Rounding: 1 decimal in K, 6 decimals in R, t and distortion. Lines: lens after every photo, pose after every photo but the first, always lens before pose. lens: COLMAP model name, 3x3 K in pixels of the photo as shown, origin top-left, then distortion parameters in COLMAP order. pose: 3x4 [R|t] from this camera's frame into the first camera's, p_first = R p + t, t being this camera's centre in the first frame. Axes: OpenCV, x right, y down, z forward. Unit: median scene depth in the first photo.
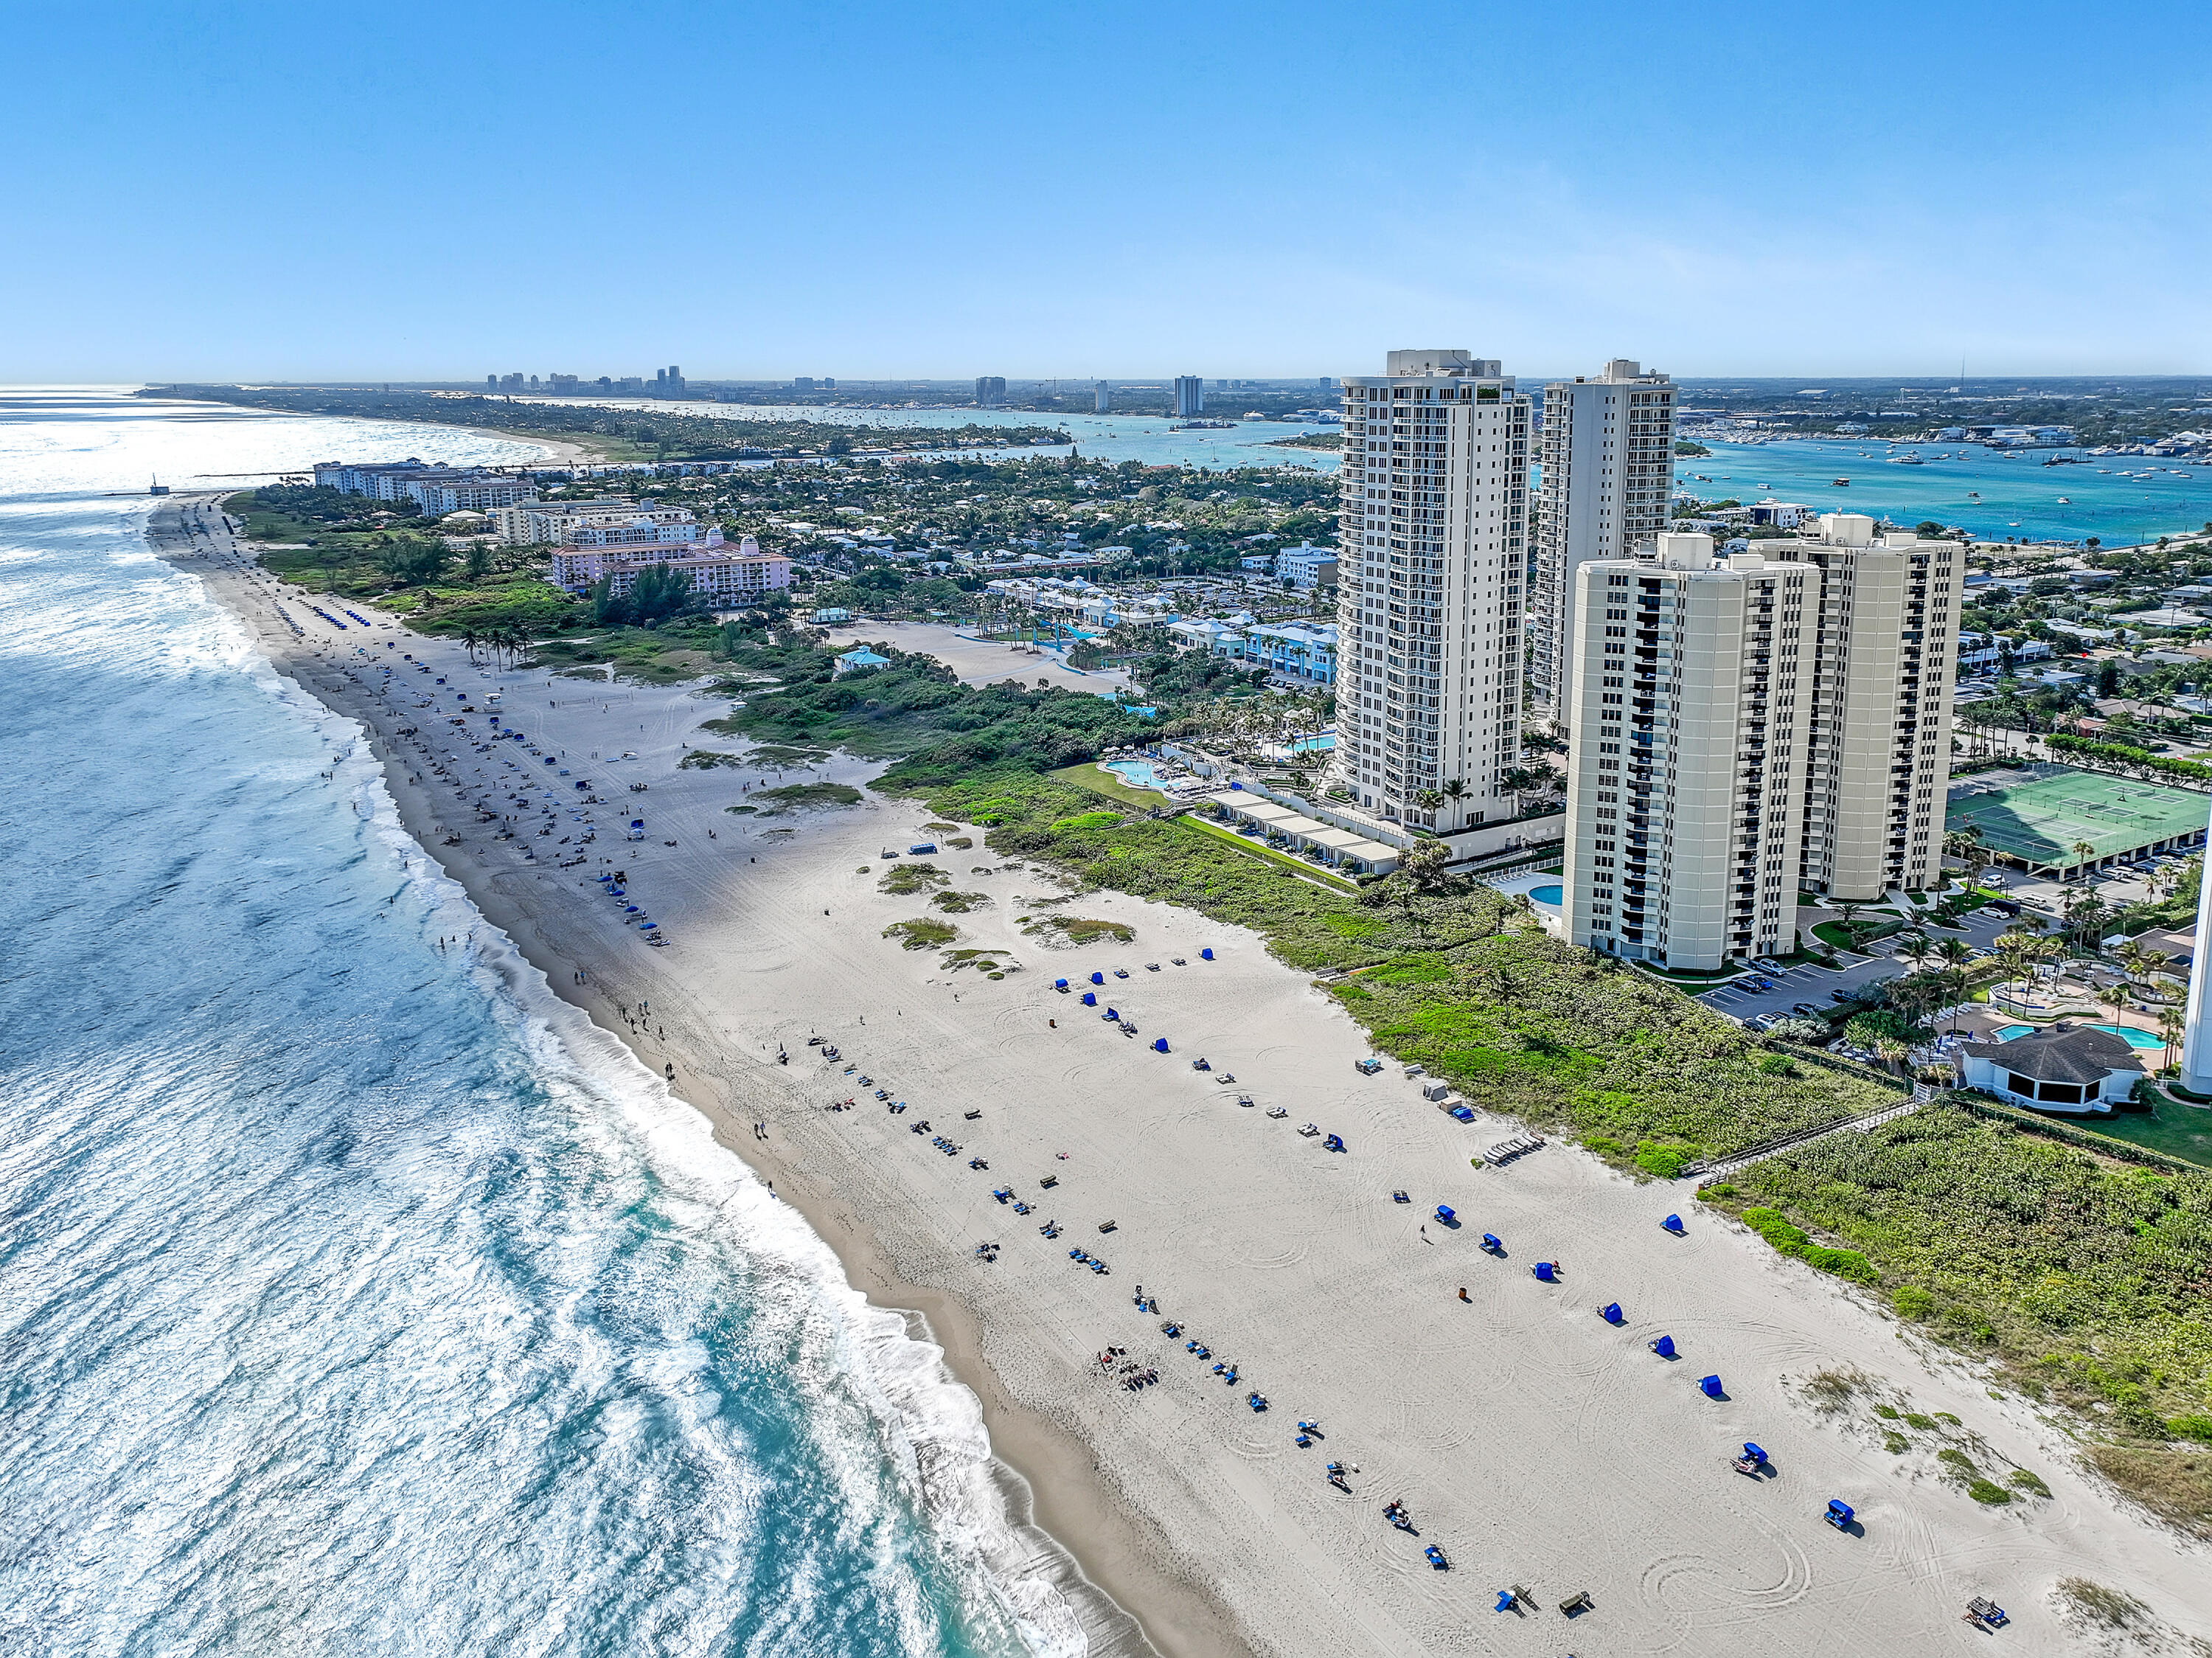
lens RADIAL K [[1629.6, 0, 1109.9], [0, 1629.6, 733.0], [0, 0, 1]] dist [0.000913, -0.003409]
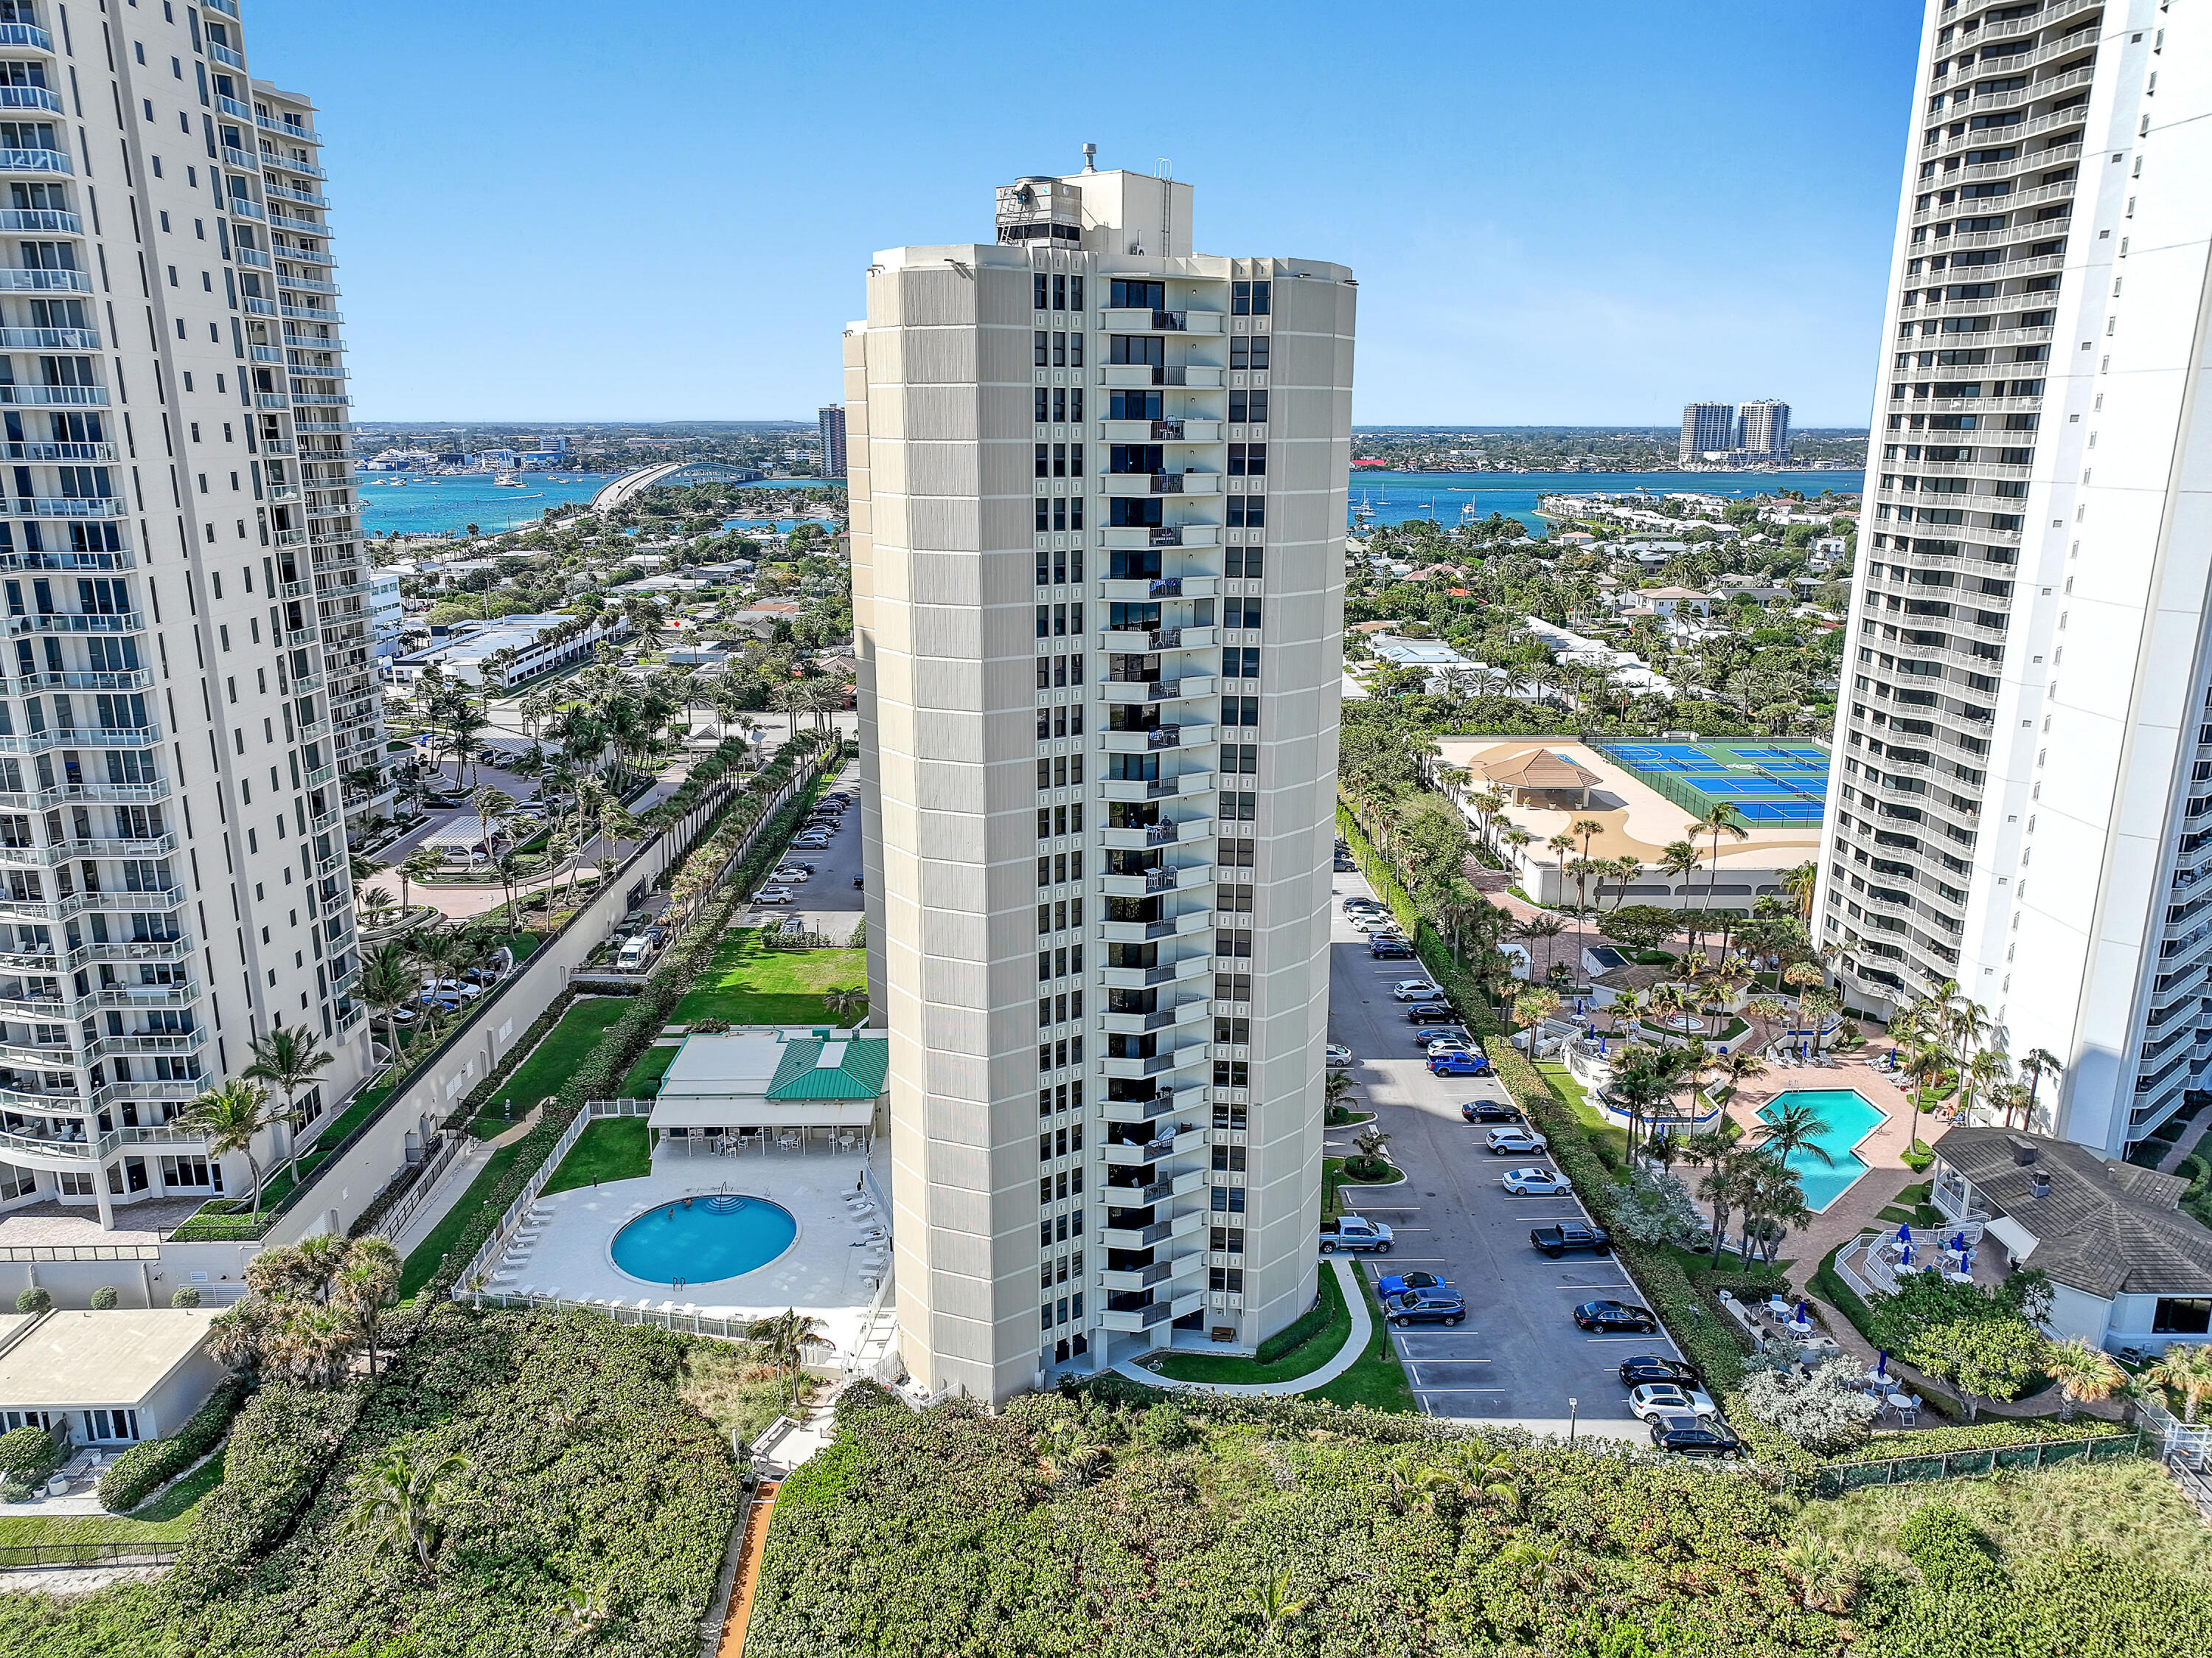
lens RADIAL K [[1629.6, 0, 1109.9], [0, 1629.6, 733.0], [0, 0, 1]] dist [0.000913, -0.003409]
pose [[0.506278, -0.162381, 0.846945, 0.028761], [0.188868, 0.979147, 0.074828, -0.031226], [-0.841434, 0.122077, 0.526389, 0.827006]]
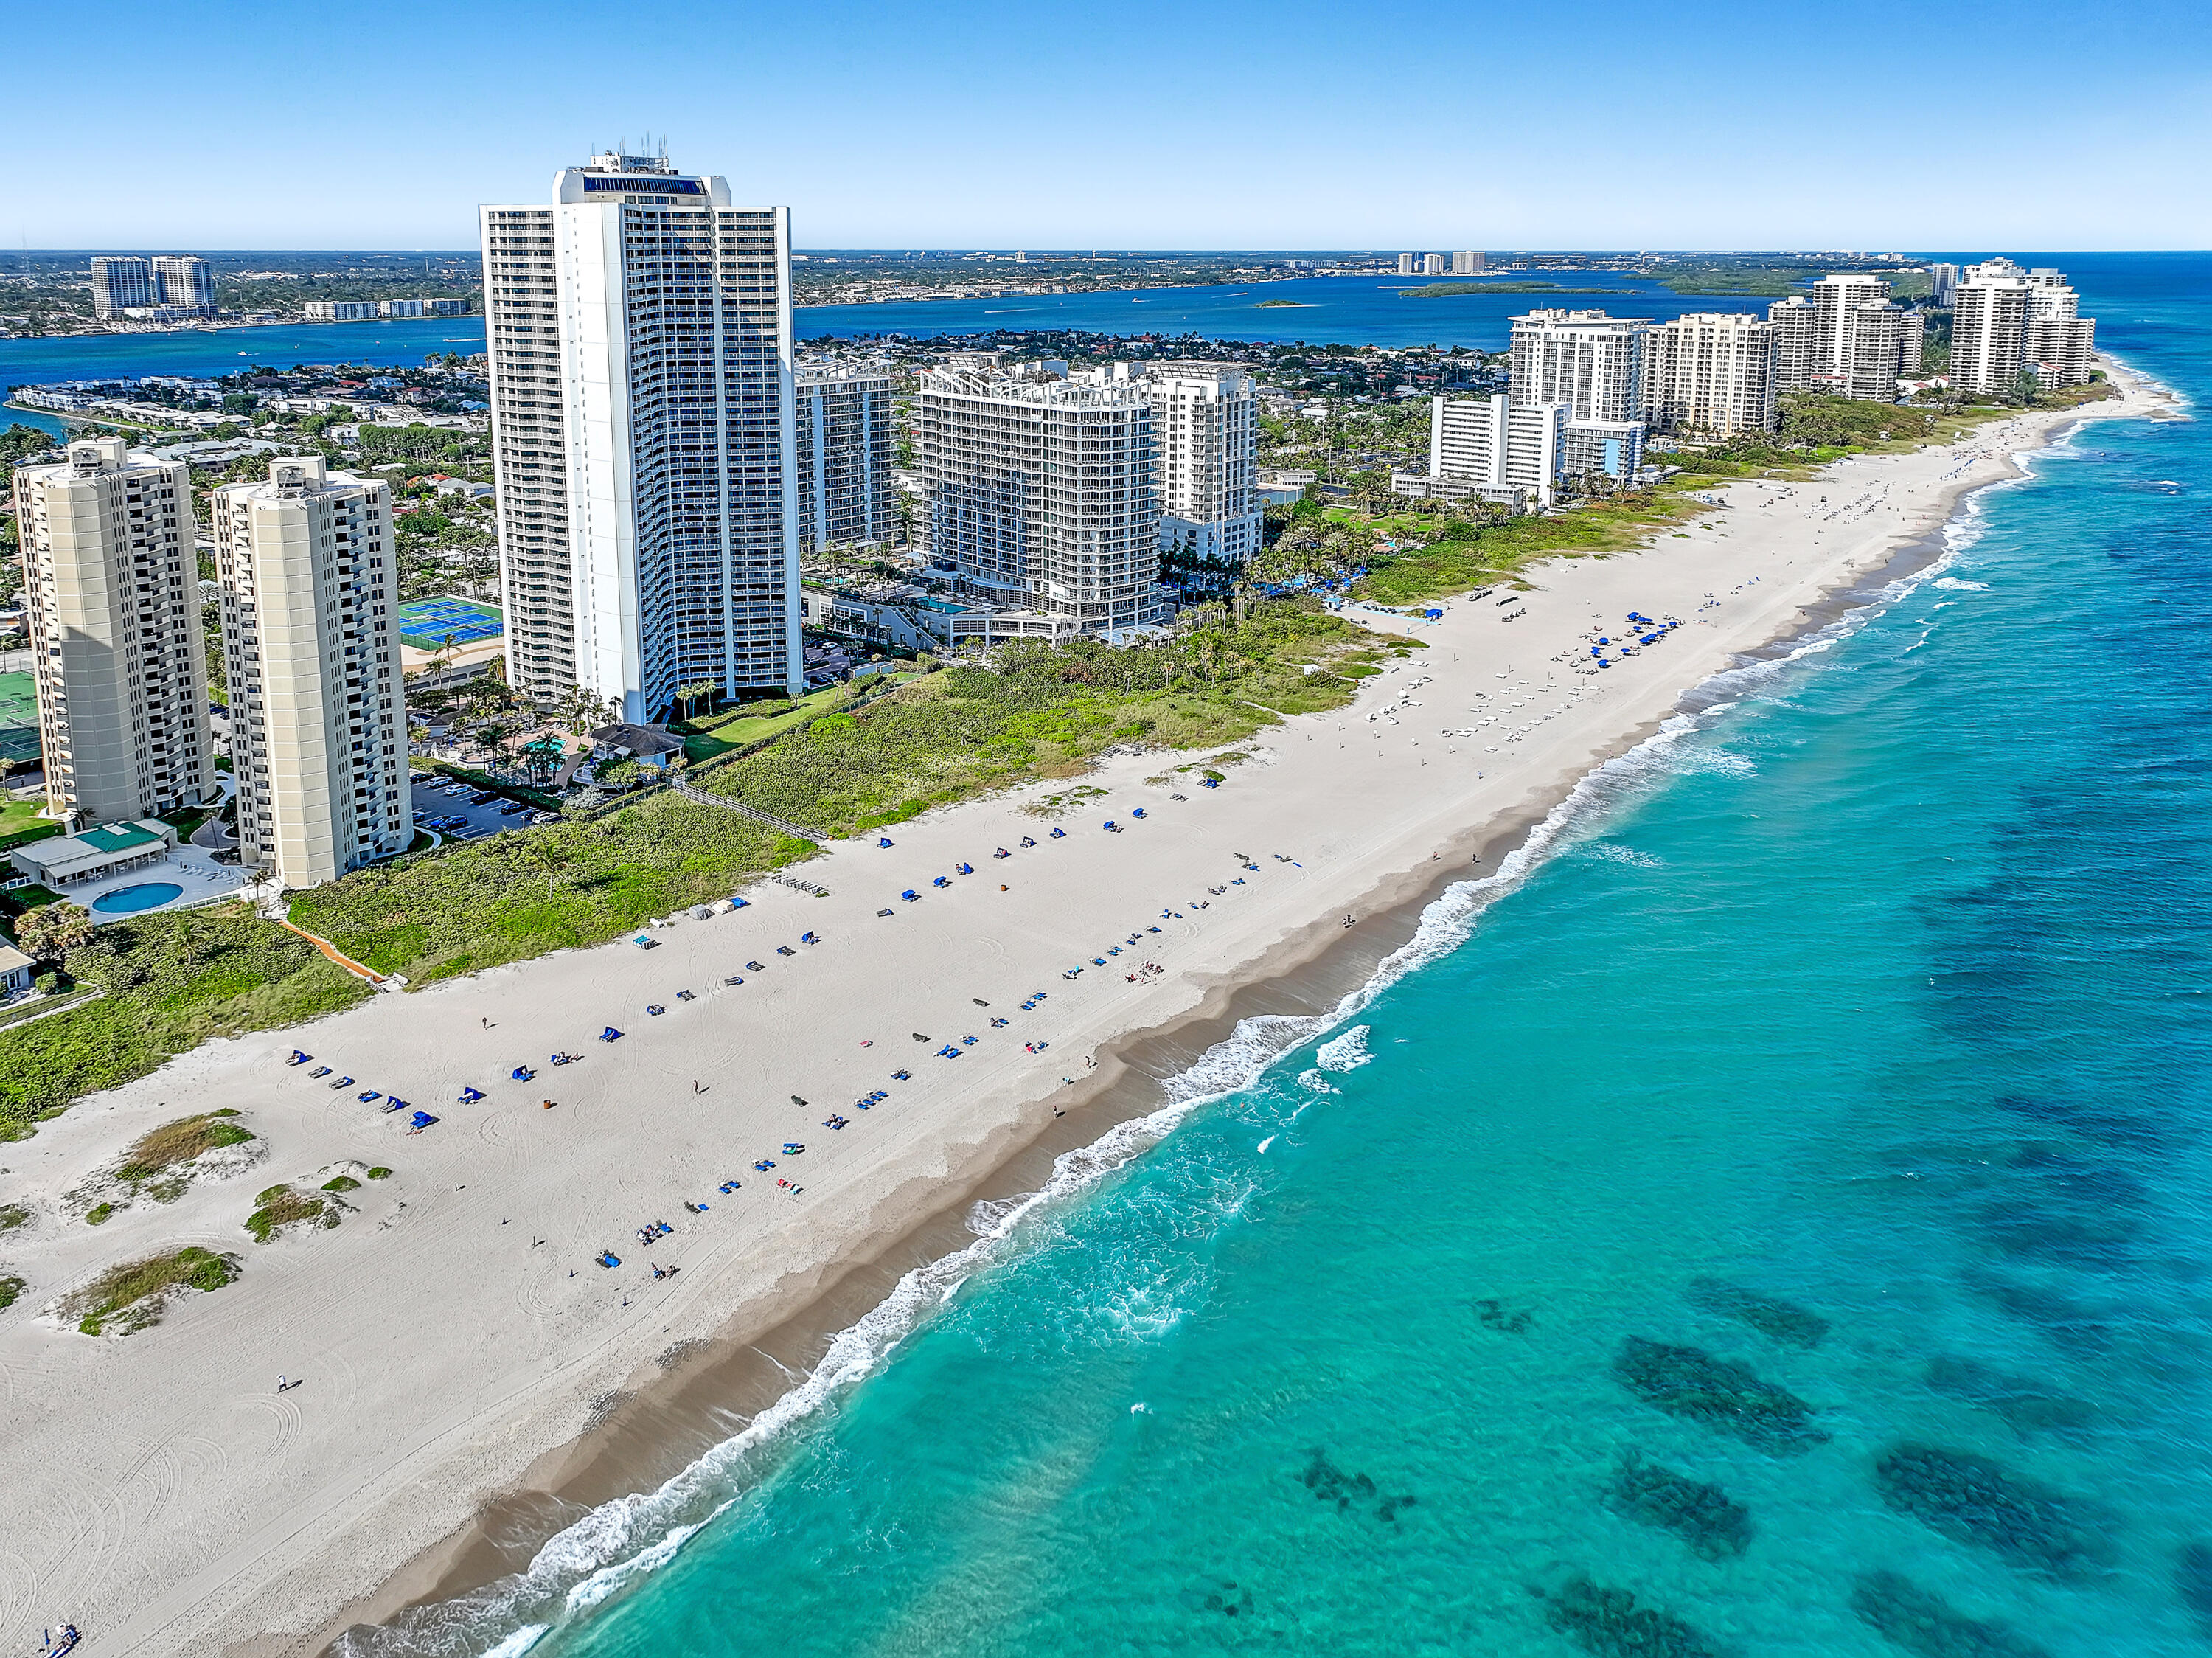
lens RADIAL K [[1629.6, 0, 1109.9], [0, 1629.6, 733.0], [0, 0, 1]] dist [0.000913, -0.003409]
pose [[-0.356700, -0.271374, 0.893936, -0.784318], [0.212366, 0.908276, 0.360466, -0.219682], [-0.909761, 0.318420, -0.266351, 0.855825]]
